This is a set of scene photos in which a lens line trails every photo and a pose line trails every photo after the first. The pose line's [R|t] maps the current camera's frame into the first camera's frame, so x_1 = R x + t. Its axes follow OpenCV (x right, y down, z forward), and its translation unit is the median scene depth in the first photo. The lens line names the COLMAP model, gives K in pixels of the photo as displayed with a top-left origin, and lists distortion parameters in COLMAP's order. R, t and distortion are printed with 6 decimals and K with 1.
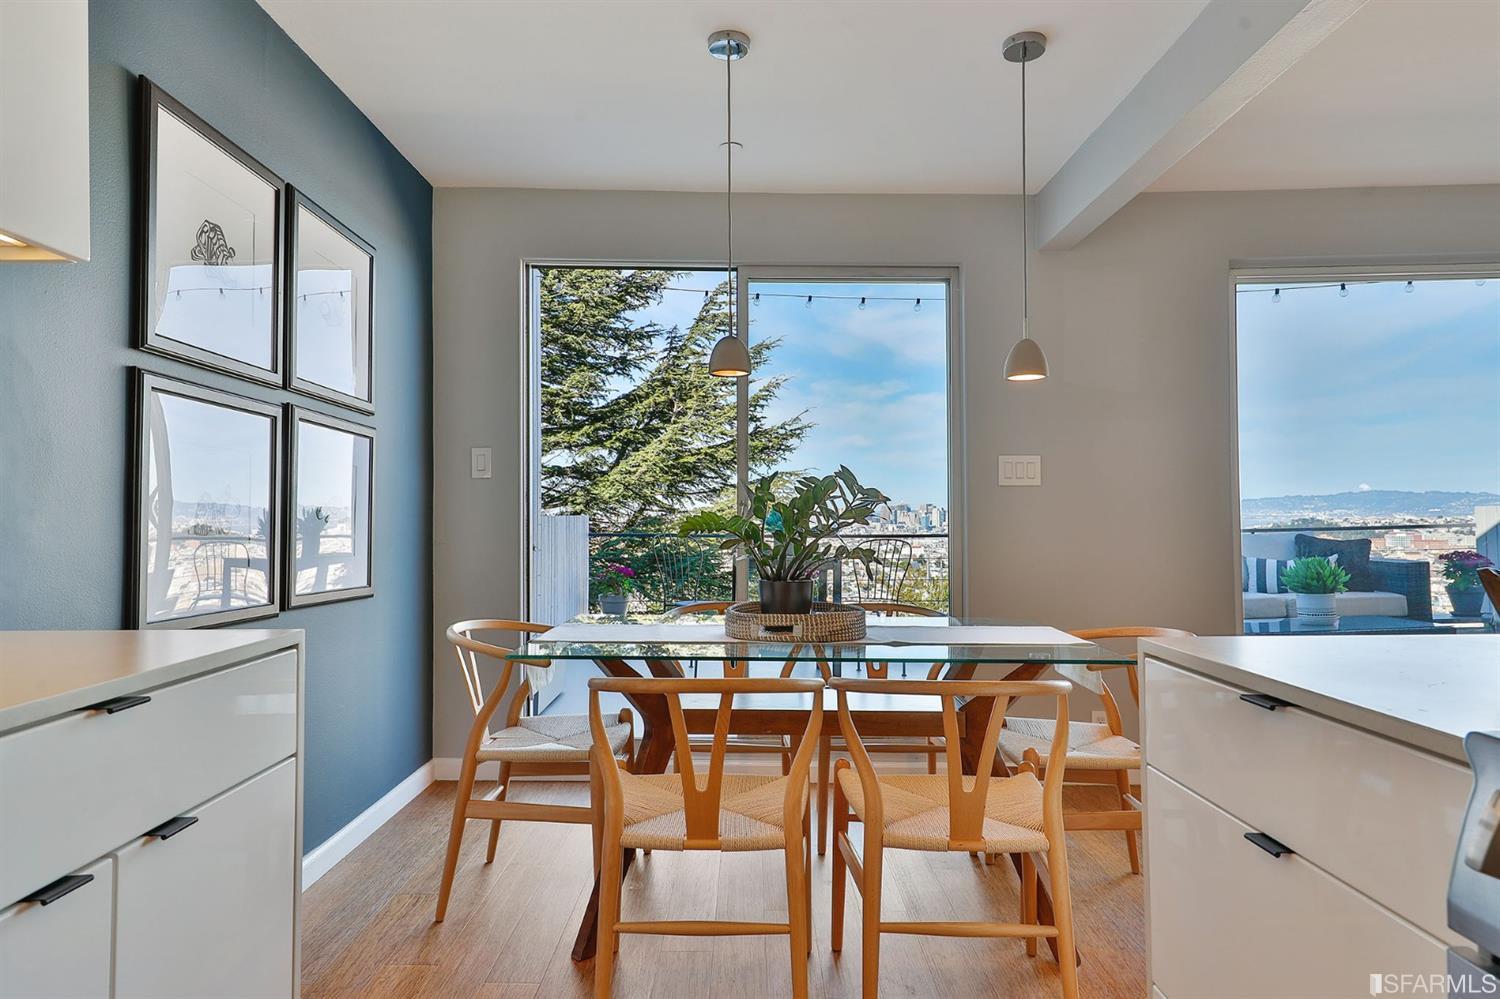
lens RADIAL K [[899.7, 0, 750.2], [0, 899.7, 498.3], [0, 0, 1]] dist [0.004456, 0.001045]
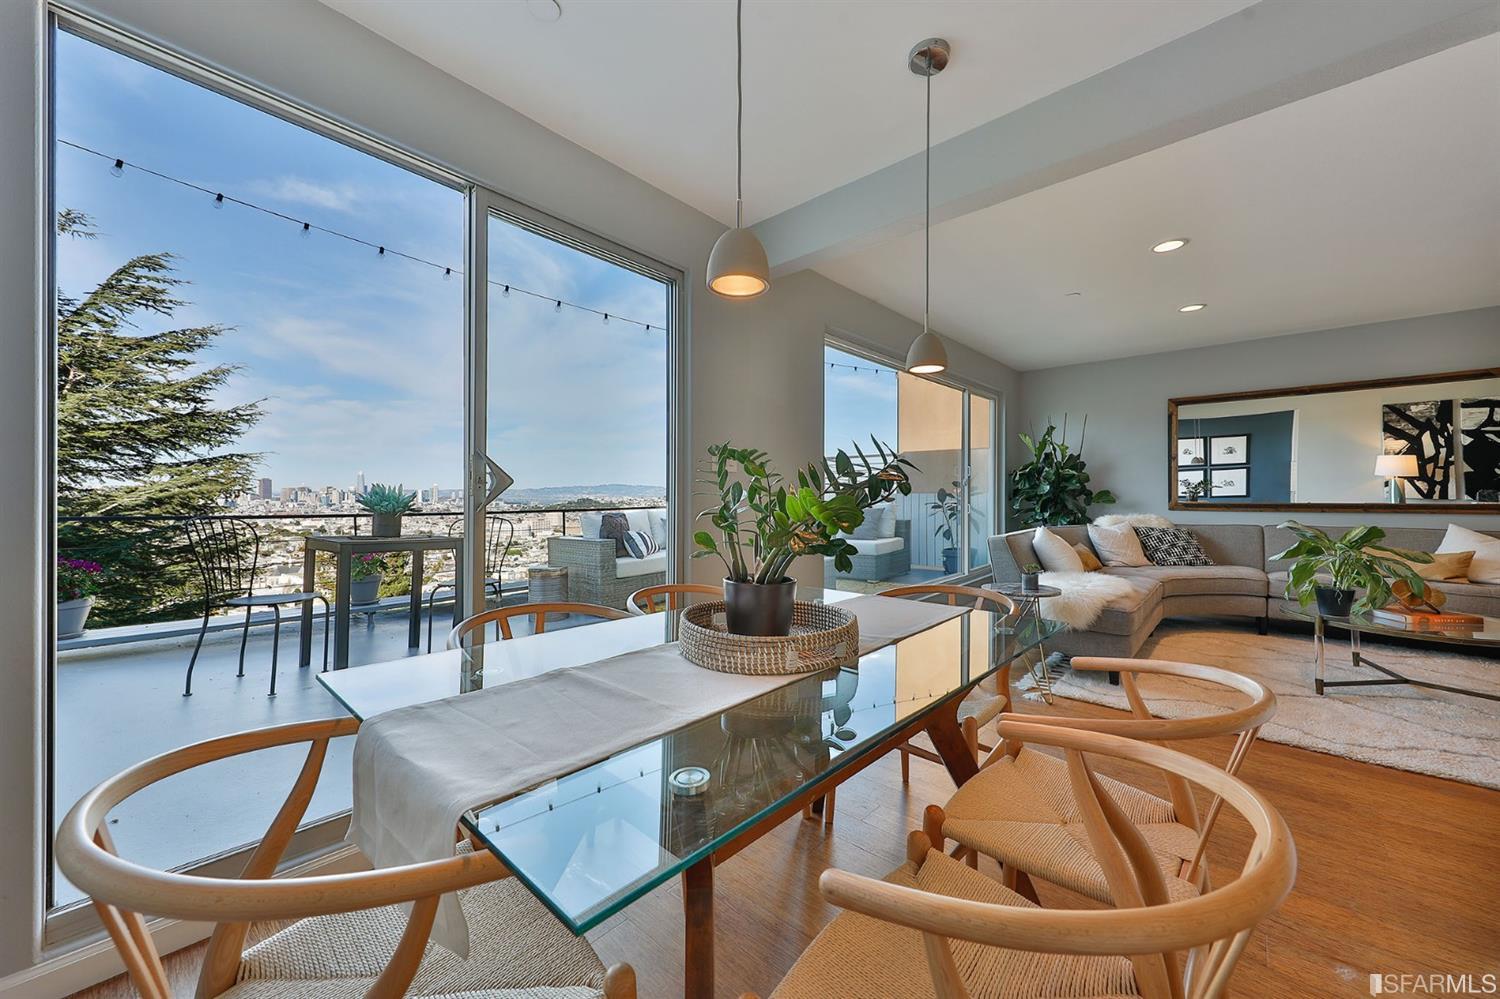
lens RADIAL K [[555.0, 0, 754.1], [0, 555.0, 498.1], [0, 0, 1]] dist [0.000056, -0.000406]
pose [[0.657918, 0.002244, 0.753086, -0.050764], [-0.018941, 0.999729, 0.013569, 0.002168], [-0.752851, -0.023191, 0.657782, 0.109282]]
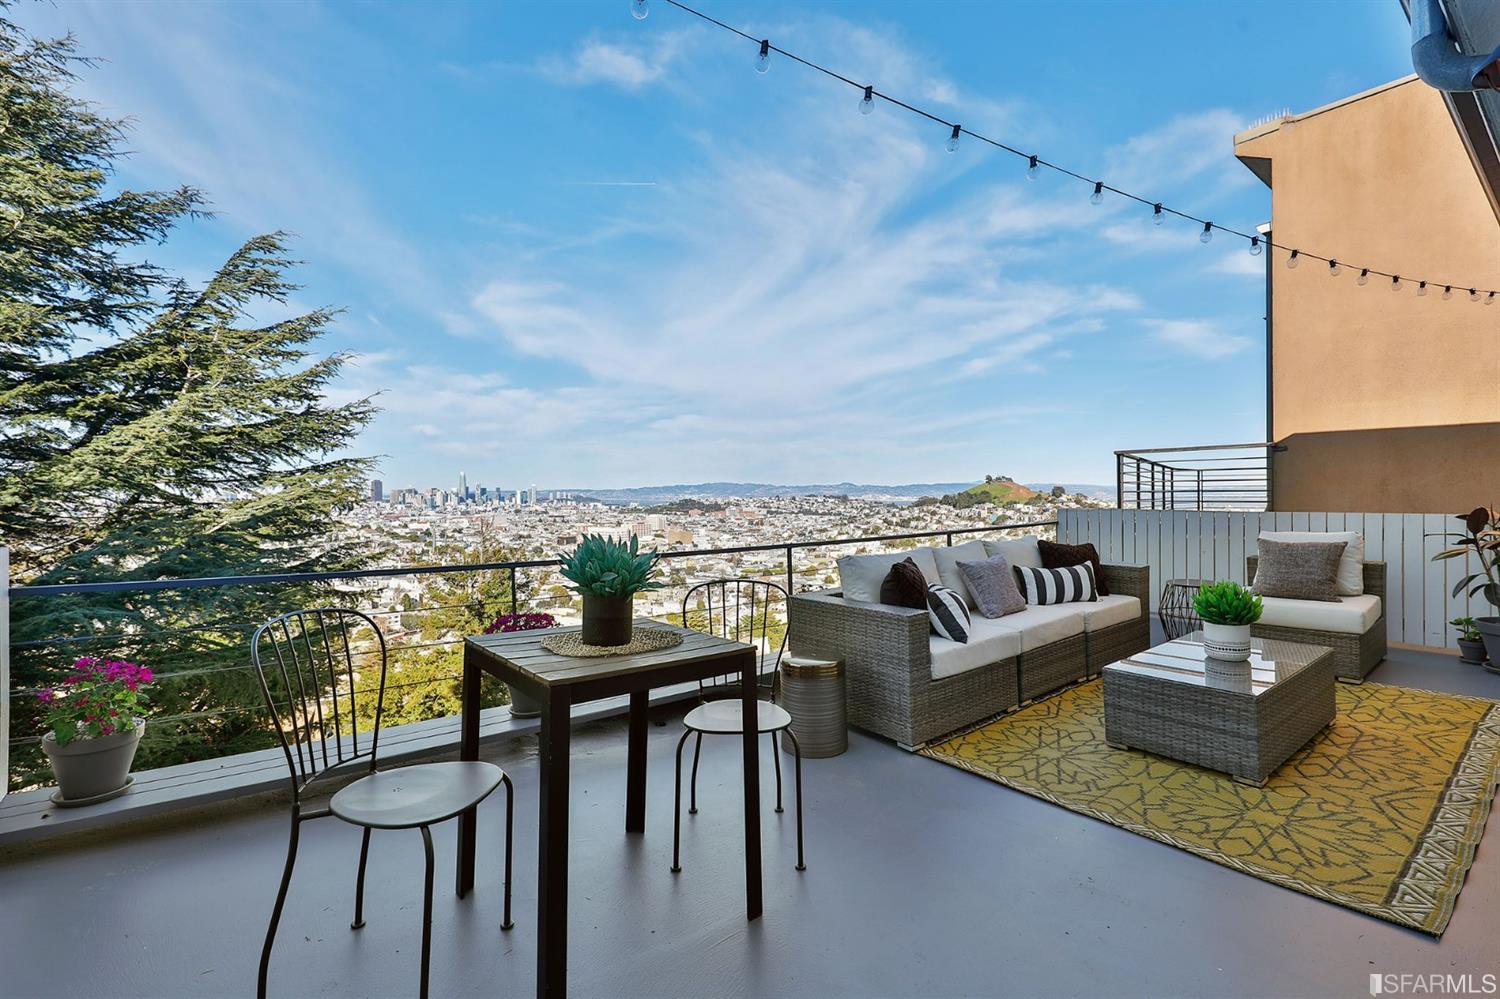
lens RADIAL K [[650.6, 0, 745.0], [0, 650.6, 500.1], [0, 0, 1]] dist [-0.002330, -0.000322]
pose [[0.798384, -0.002245, 0.602144, -0.036050], [-0.012138, 0.999730, 0.019821, -0.005918], [-0.602026, -0.023134, 0.798141, 0.237130]]
